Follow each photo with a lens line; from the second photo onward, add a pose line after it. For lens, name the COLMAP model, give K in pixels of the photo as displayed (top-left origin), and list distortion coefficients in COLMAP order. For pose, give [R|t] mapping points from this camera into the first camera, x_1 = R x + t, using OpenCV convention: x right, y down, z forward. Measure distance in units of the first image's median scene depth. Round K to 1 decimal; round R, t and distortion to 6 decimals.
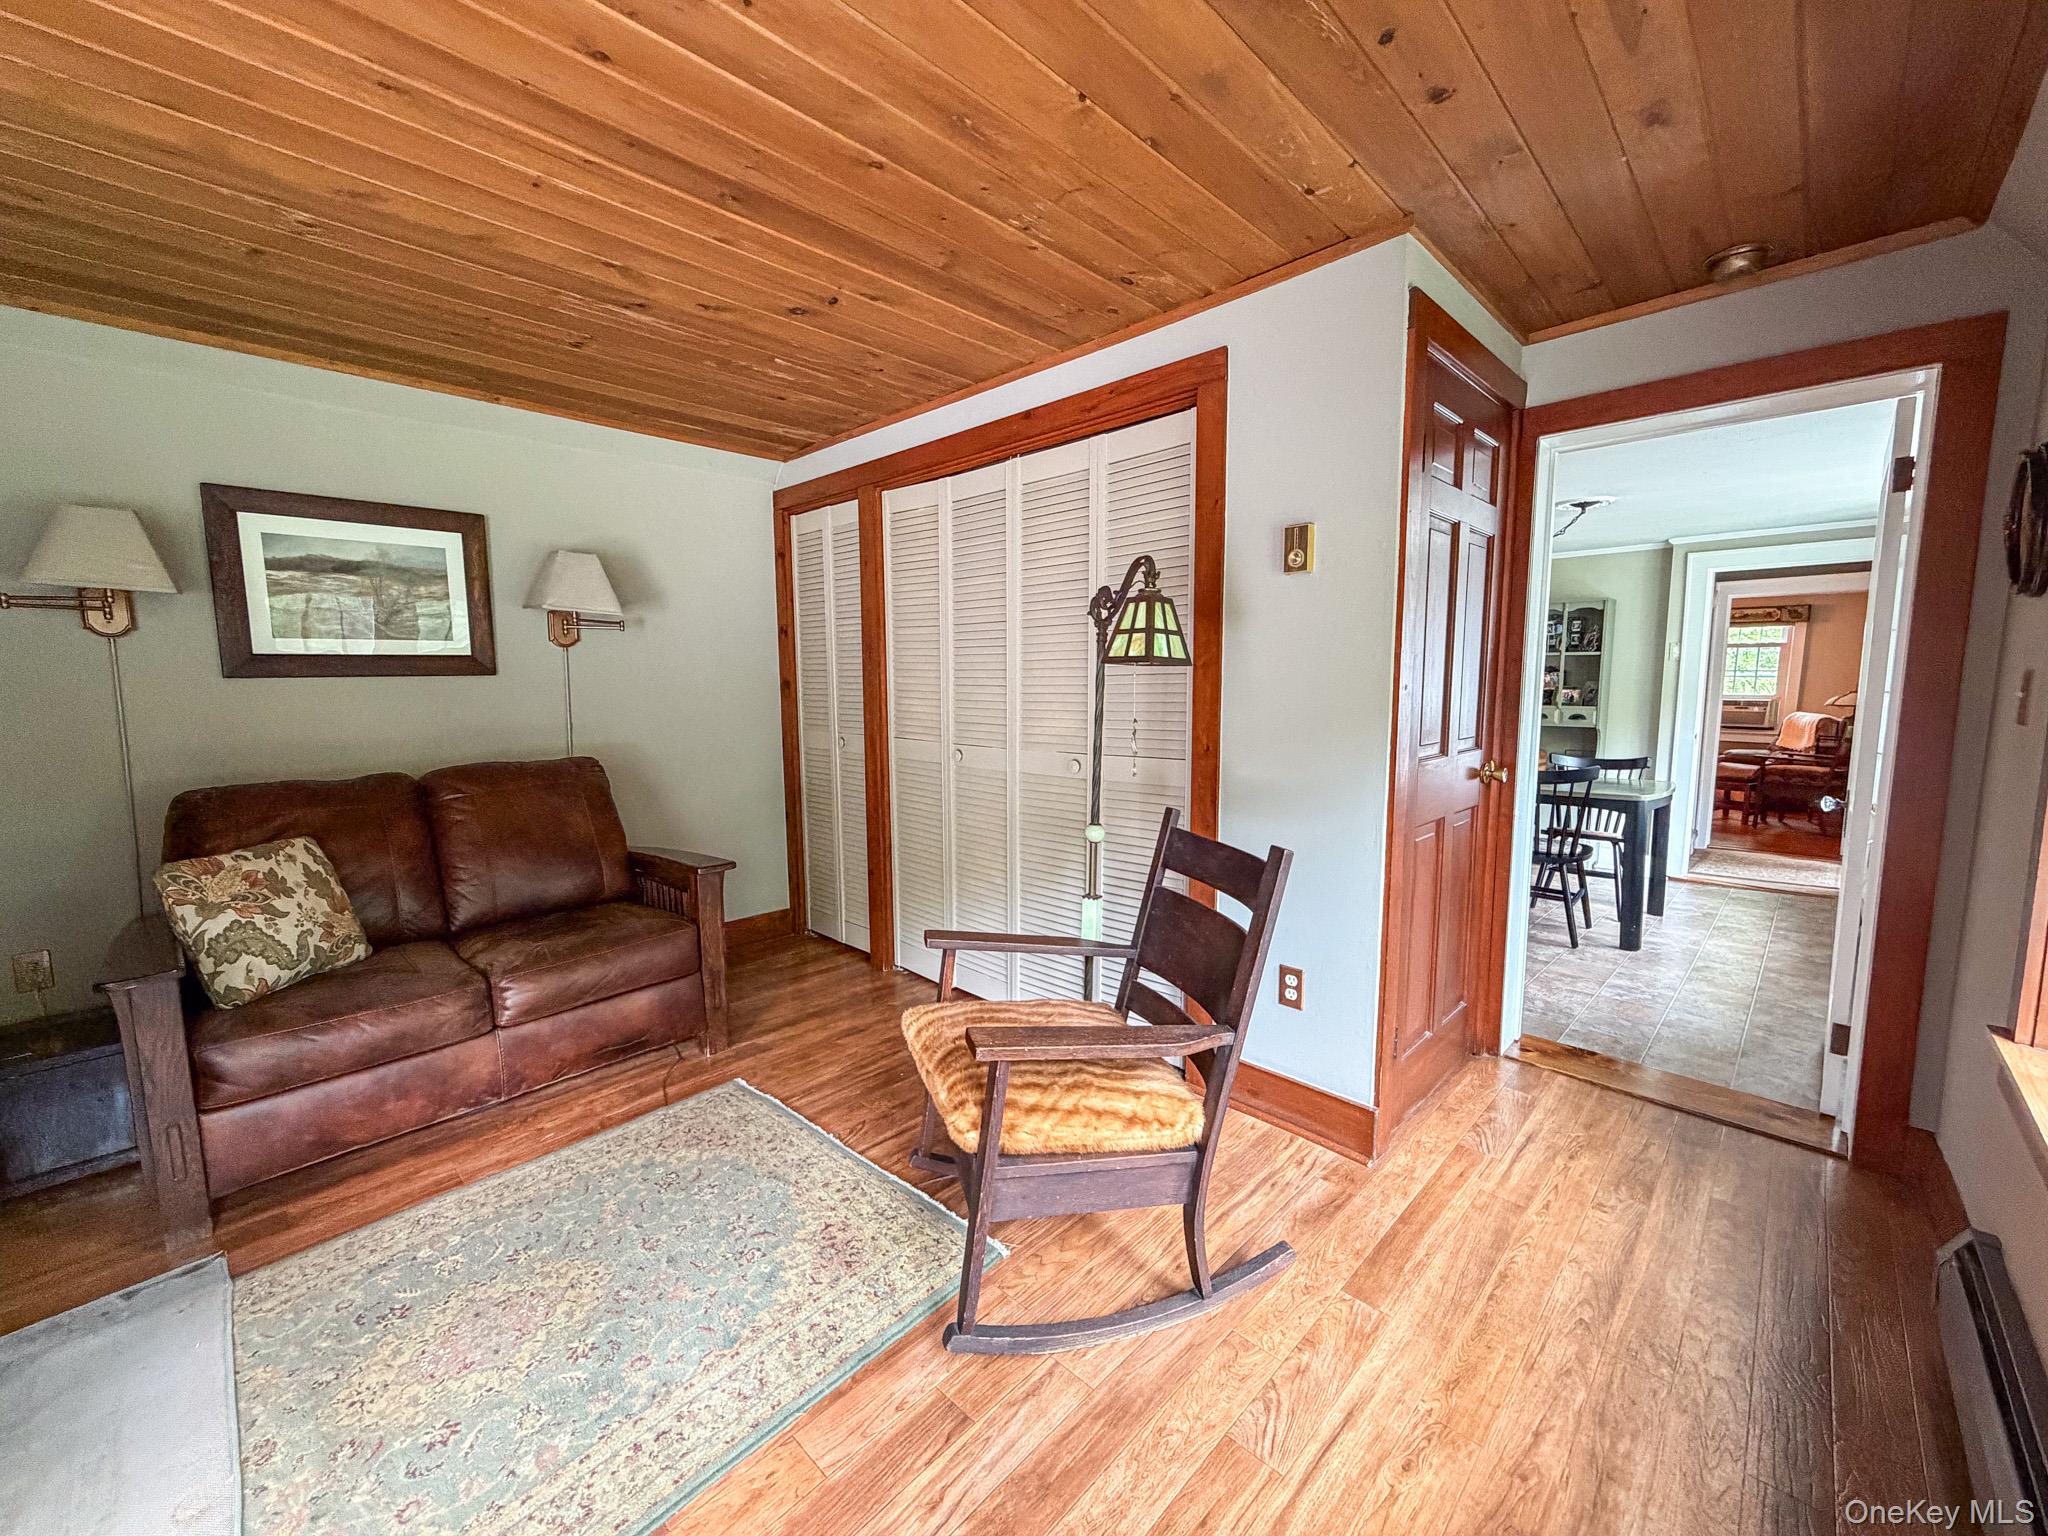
lens RADIAL K [[821.2, 0, 1016.3], [0, 821.2, 766.0], [0, 0, 1]] dist [-0.001644, -0.000211]
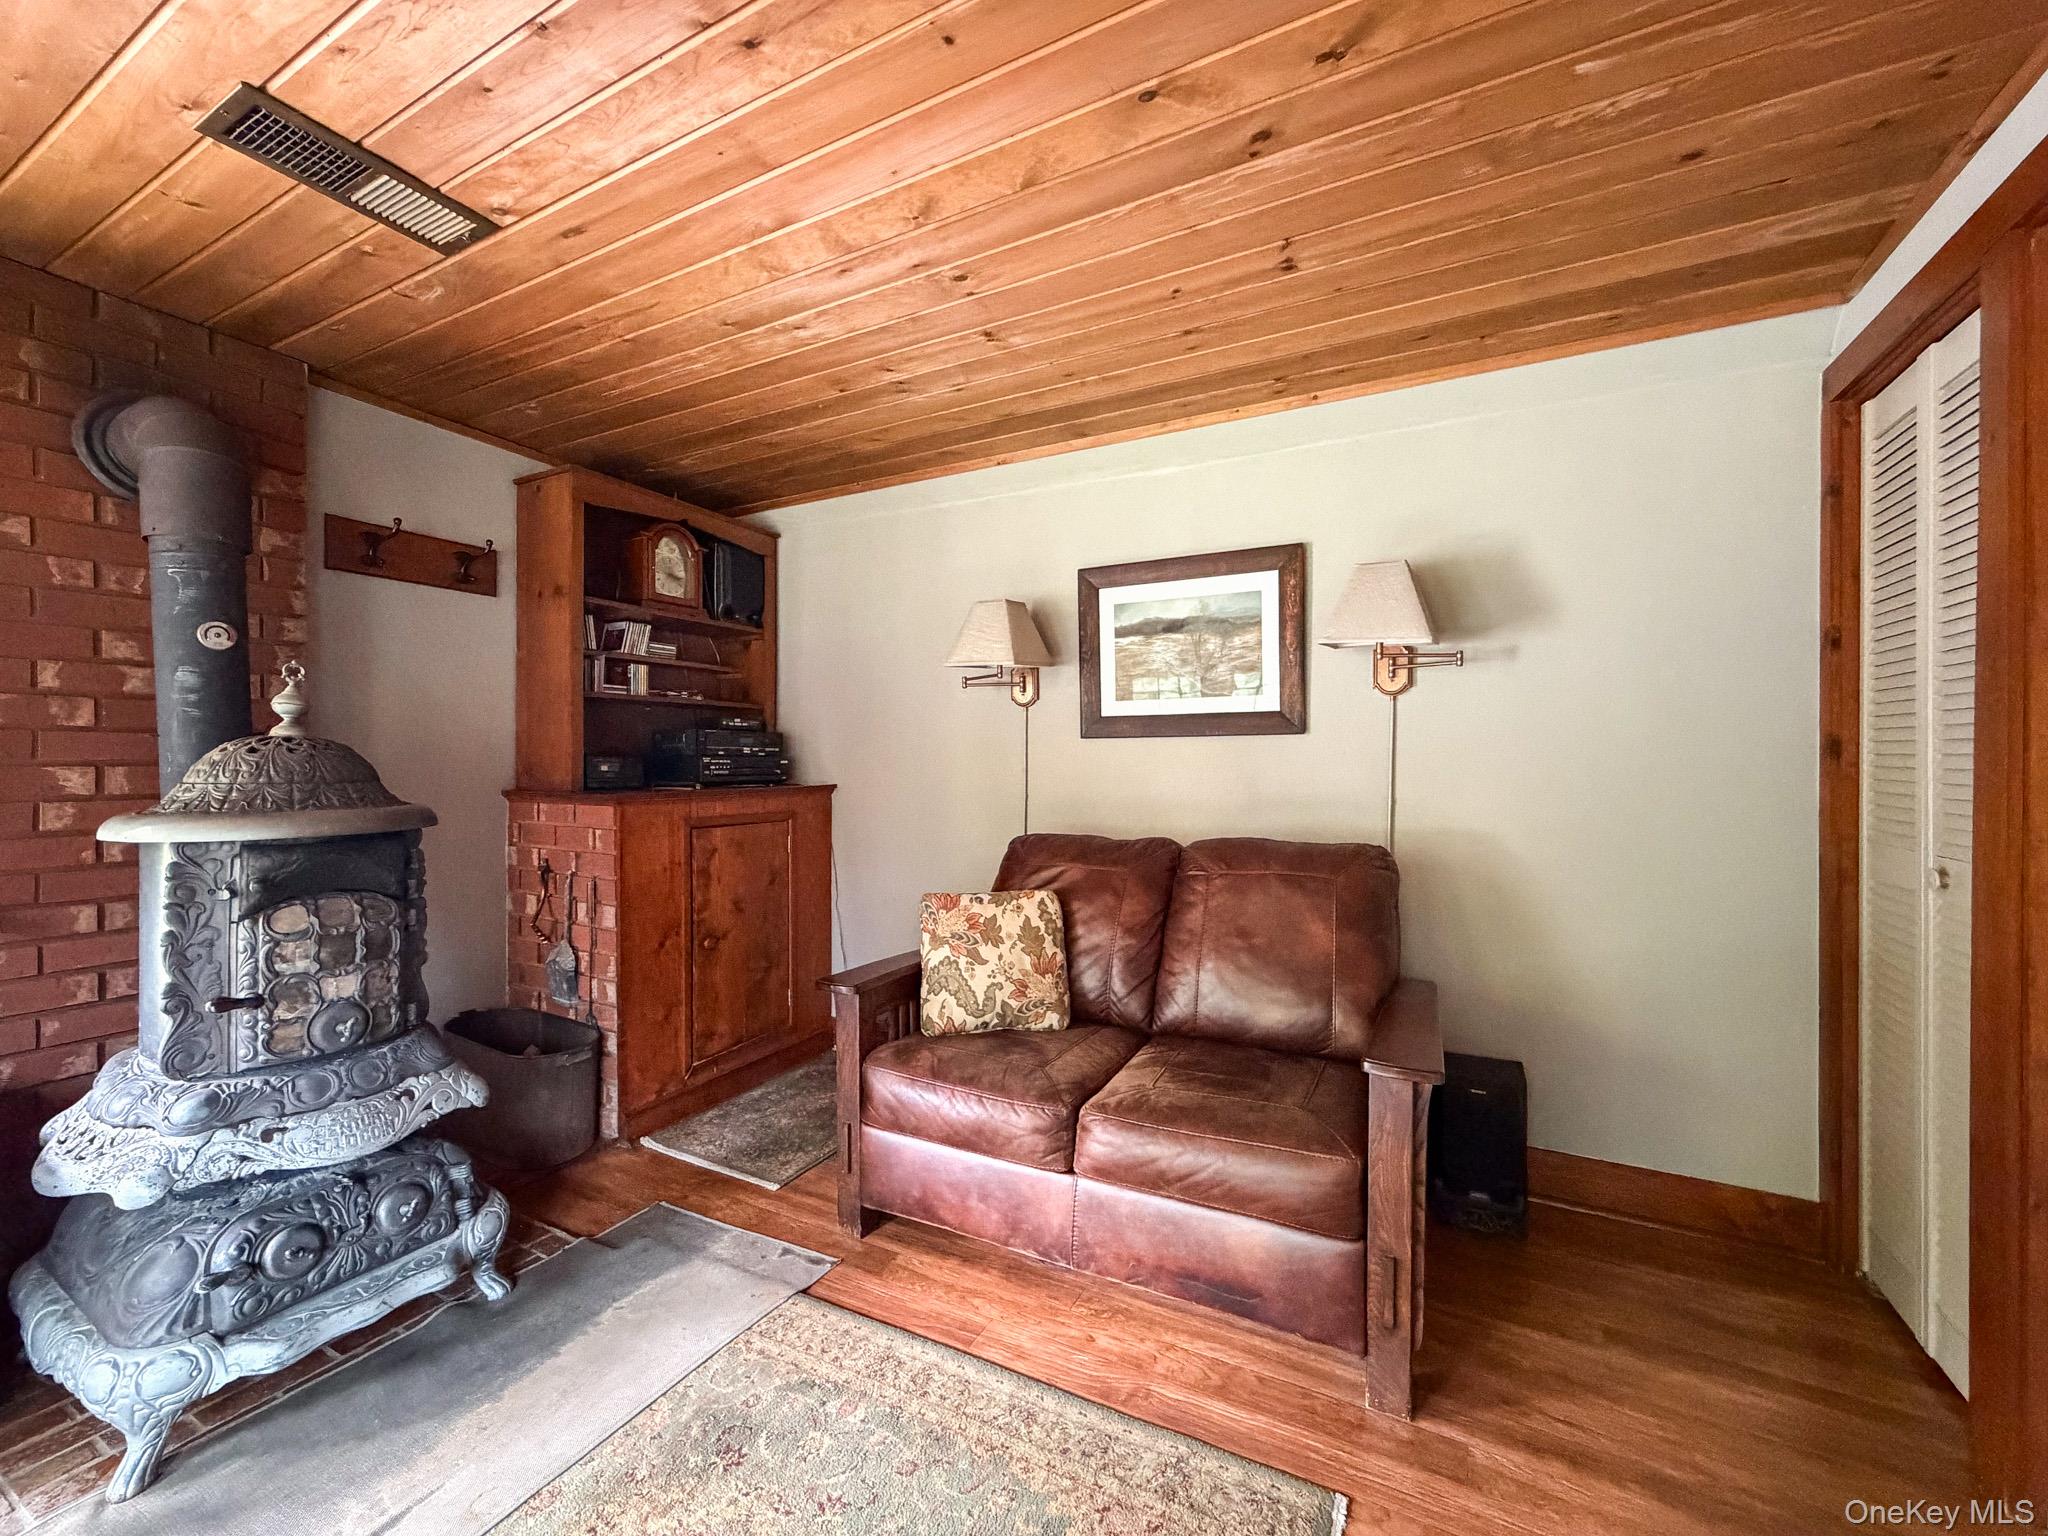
lens RADIAL K [[821.2, 0, 1016.3], [0, 821.2, 766.0], [0, 0, 1]] dist [-0.001644, -0.000211]
pose [[0.278999, 0.015278, -0.960170, 0.081286], [-0.105220, 0.994340, -0.014752, -0.040897], [0.954509, 0.105145, 0.279028, 0.562733]]
